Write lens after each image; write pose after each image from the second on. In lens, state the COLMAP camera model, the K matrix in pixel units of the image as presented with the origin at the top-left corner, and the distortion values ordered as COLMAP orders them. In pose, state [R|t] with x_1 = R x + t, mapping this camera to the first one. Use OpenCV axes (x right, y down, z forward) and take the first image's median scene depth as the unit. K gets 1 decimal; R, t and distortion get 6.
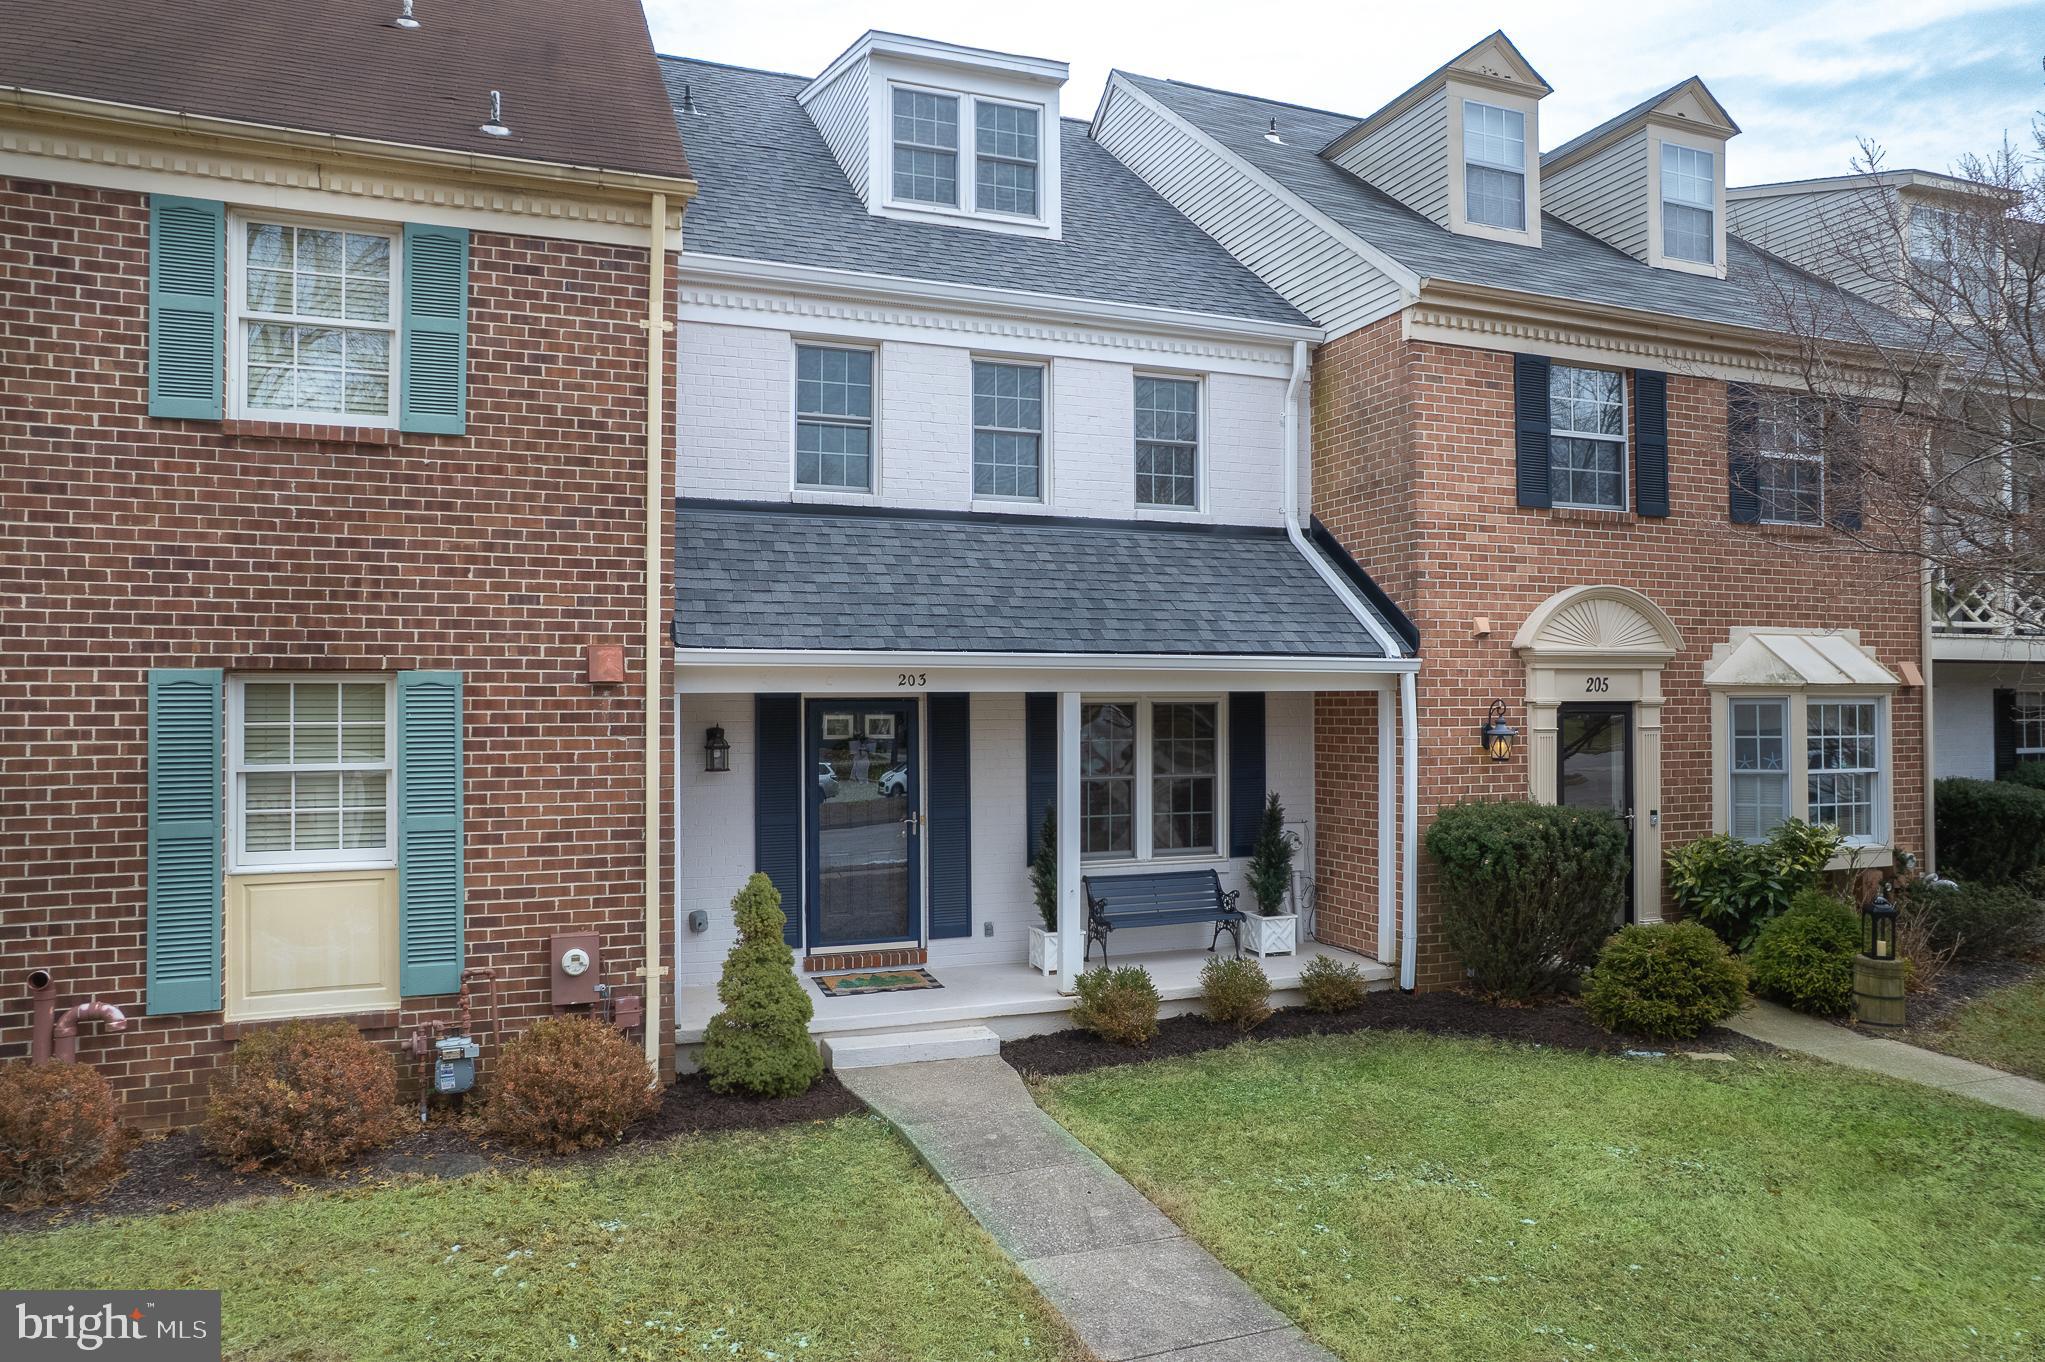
lens RADIAL K [[1313.6, 0, 1059.1], [0, 1313.6, 714.1], [0, 0, 1]] dist [-0.077342, 0.049152]
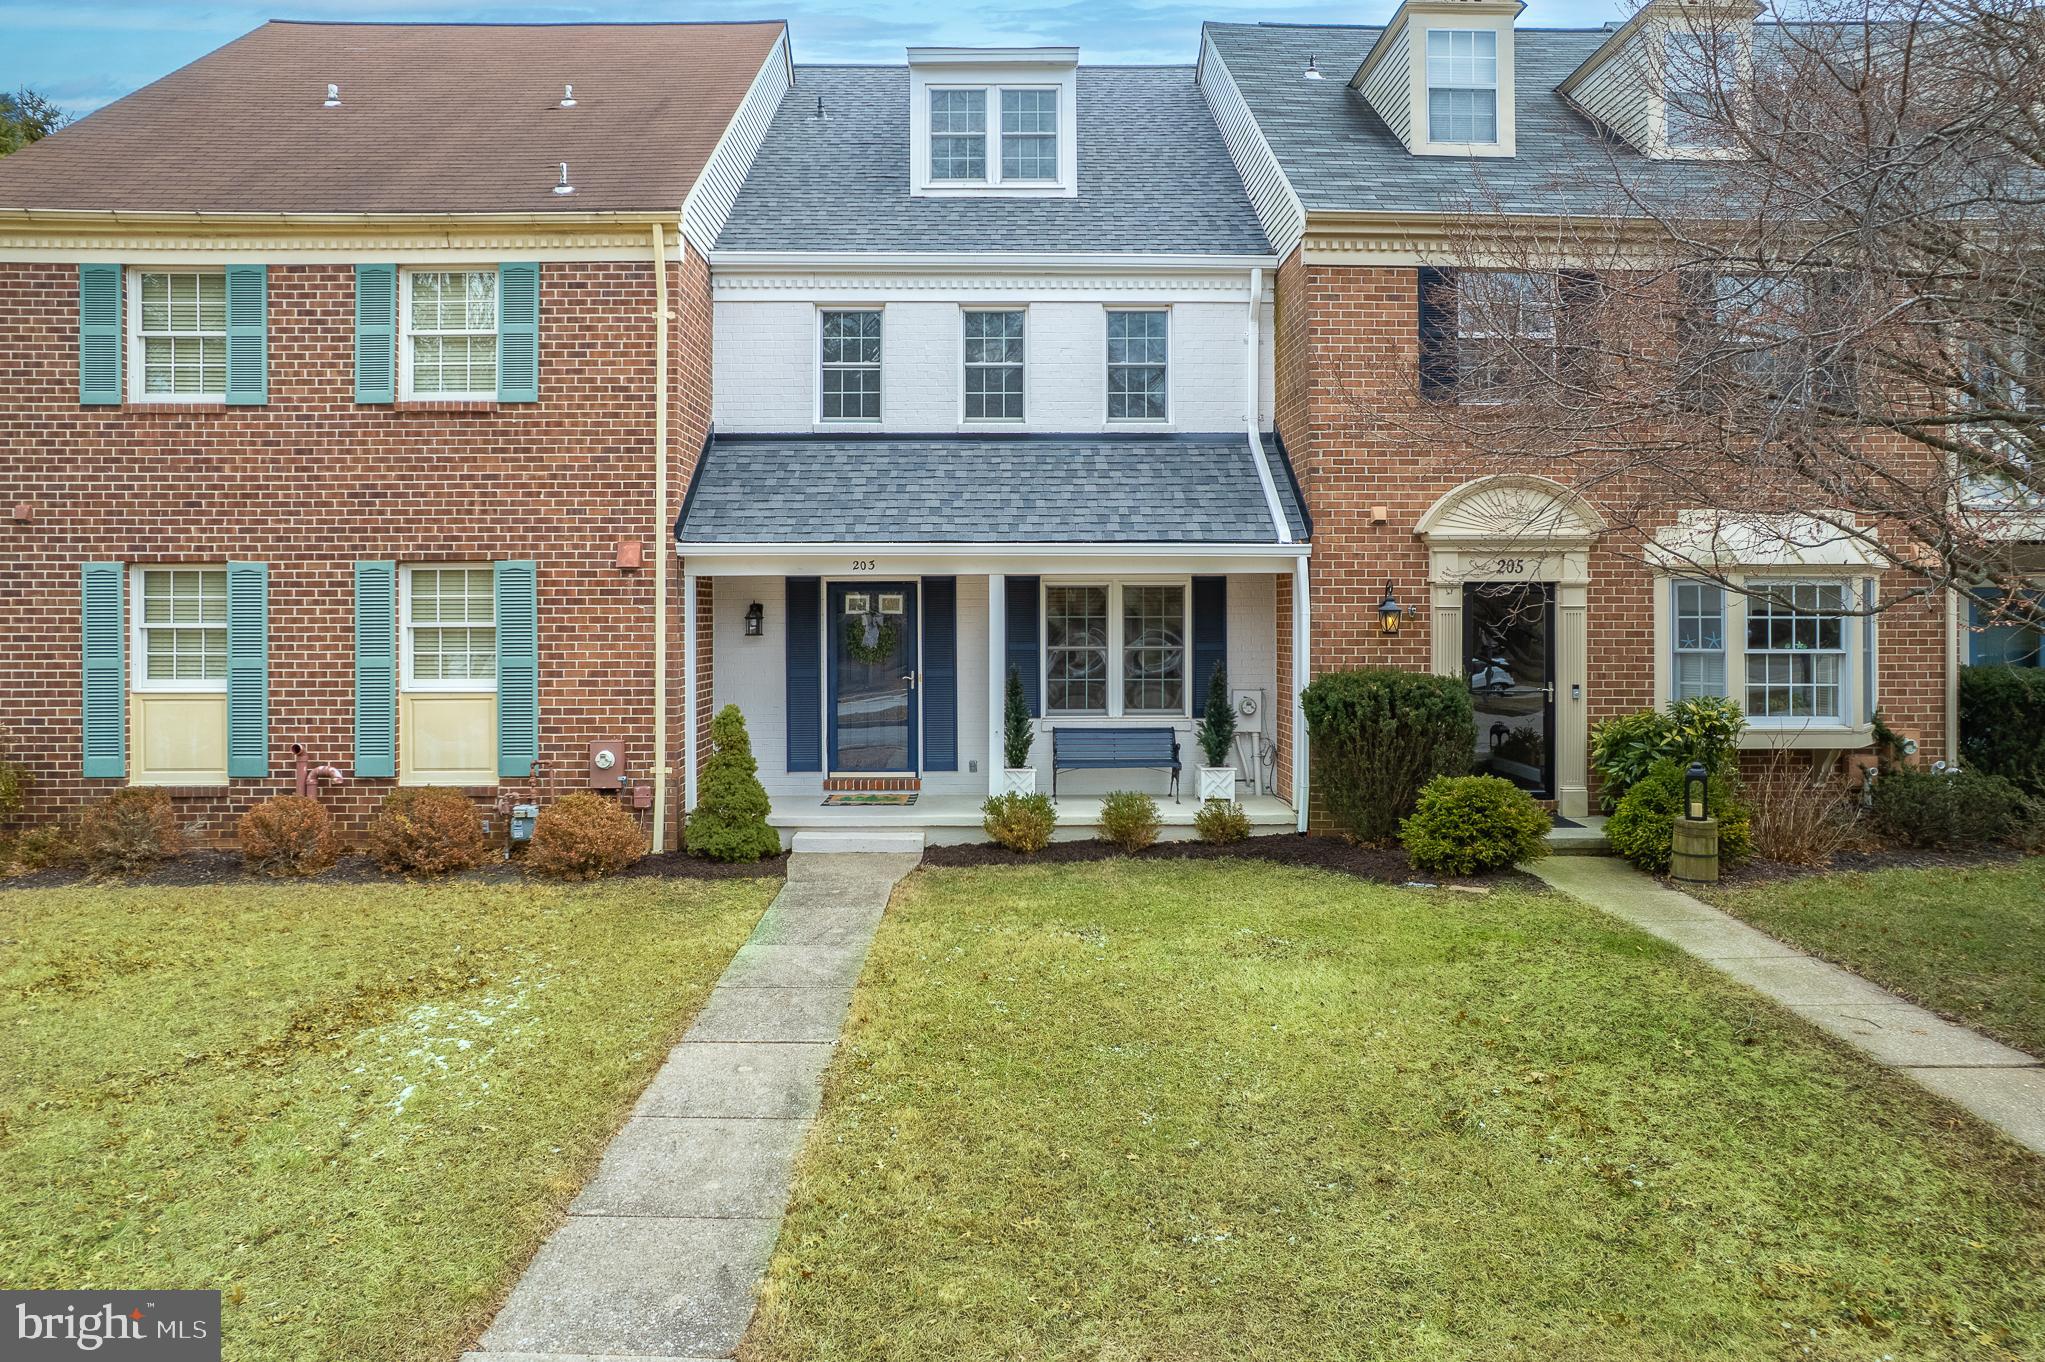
lens RADIAL K [[1305.0, 0, 1021.9], [0, 1305.0, 648.1], [0, 0, 1]] dist [-0.070620, 0.001599]
pose [[0.942970, 0.010073, -0.332725, 0.537382], [-0.002880, 0.999751, 0.022106, 0.031380], [0.332865, -0.019887, 0.942765, -0.207929]]
